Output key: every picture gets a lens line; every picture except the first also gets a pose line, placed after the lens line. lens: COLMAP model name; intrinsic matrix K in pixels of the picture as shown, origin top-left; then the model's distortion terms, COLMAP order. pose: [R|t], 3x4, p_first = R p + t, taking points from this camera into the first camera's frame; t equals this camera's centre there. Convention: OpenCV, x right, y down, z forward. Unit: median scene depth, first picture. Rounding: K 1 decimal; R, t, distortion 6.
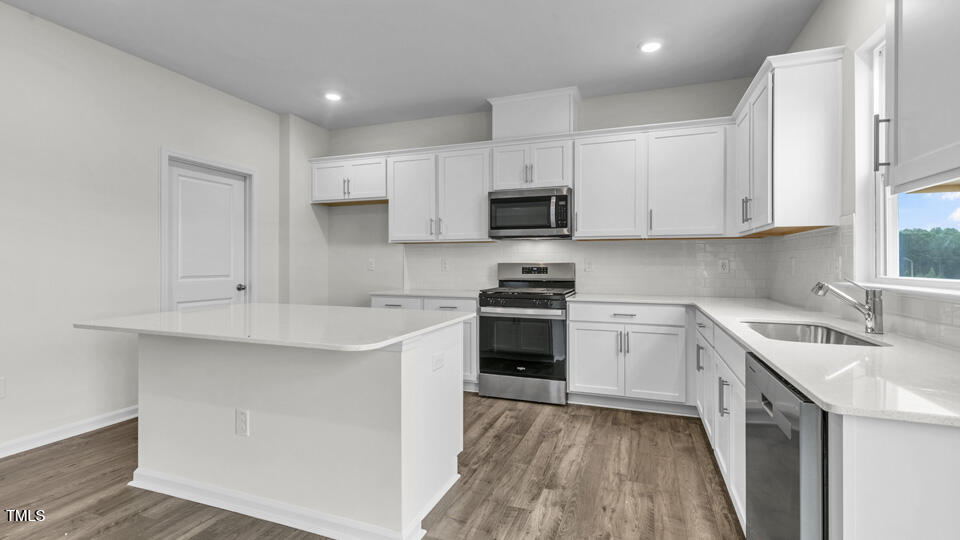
lens RADIAL K [[441.4, 0, 474.1], [0, 441.4, 257.9], [0, 0, 1]] dist [0.010378, -0.000681]
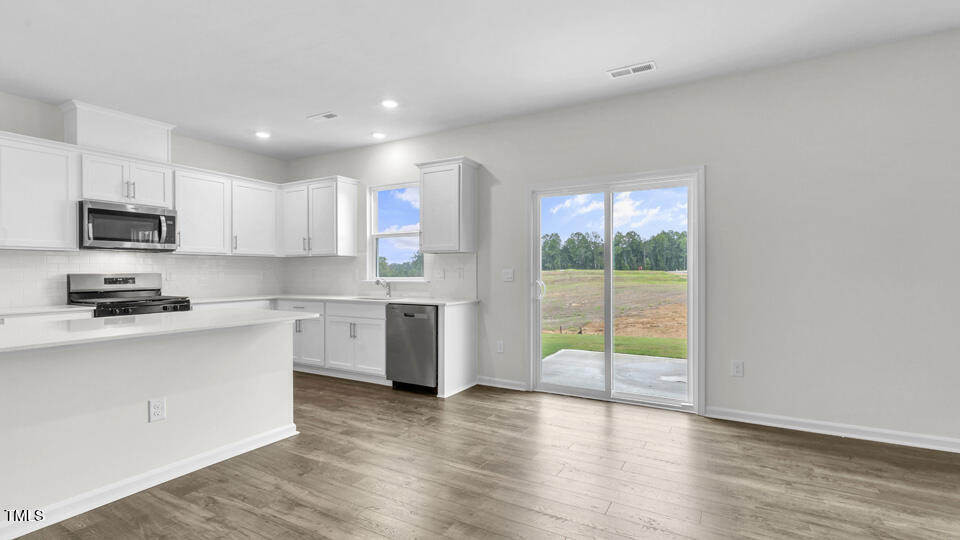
lens RADIAL K [[441.4, 0, 484.0], [0, 441.4, 274.8], [0, 0, 1]] dist [0.010378, -0.000681]
pose [[0.157012, -0.007214, 0.987570, -0.831693], [-0.006031, 0.999948, 0.008263, 0.000703], [-0.987578, -0.007253, 0.156960, -0.017183]]
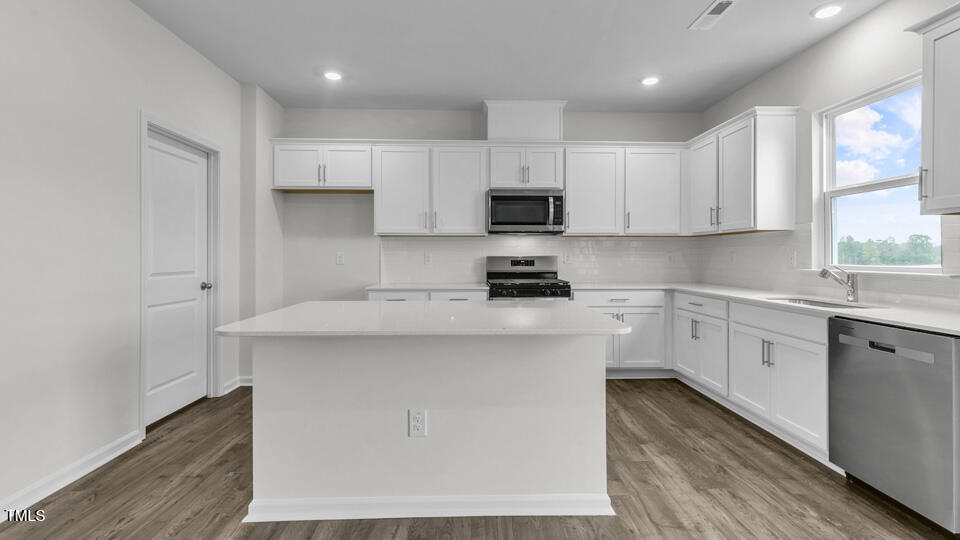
lens RADIAL K [[441.4, 0, 477.7], [0, 441.4, 251.1], [0, 0, 1]] dist [0.010378, -0.000681]
pose [[0.923283, 0.003738, 0.384103, -0.417269], [-0.003469, 0.999993, -0.001395, 0.000676], [-0.384105, -0.000045, 0.923289, 0.037105]]
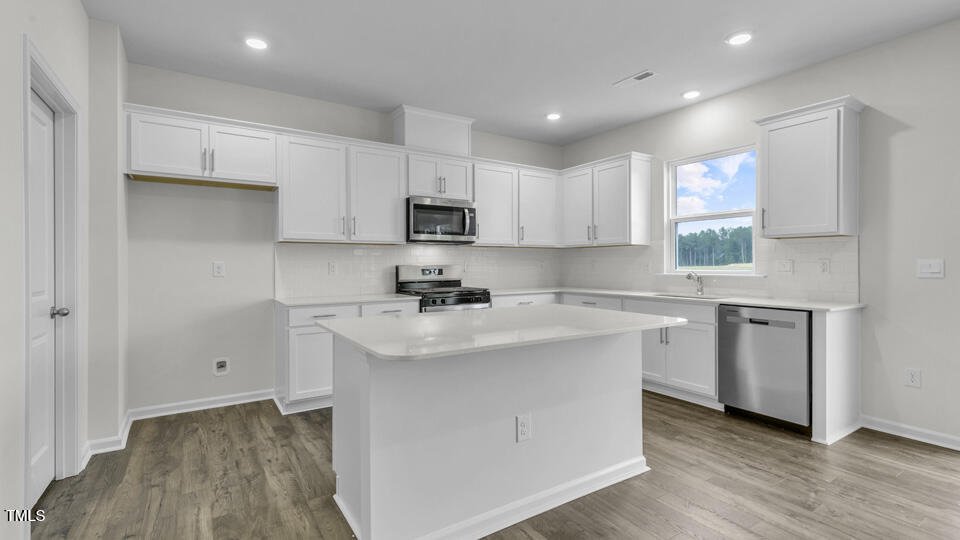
lens RADIAL K [[441.4, 0, 483.7], [0, 441.4, 260.6], [0, 0, 1]] dist [0.010378, -0.000681]
pose [[0.587793, 0.003967, 0.809002, -0.738069], [-0.002938, 0.999992, -0.002769, 0.002637], [-0.809006, -0.000749, 0.587800, 0.267394]]
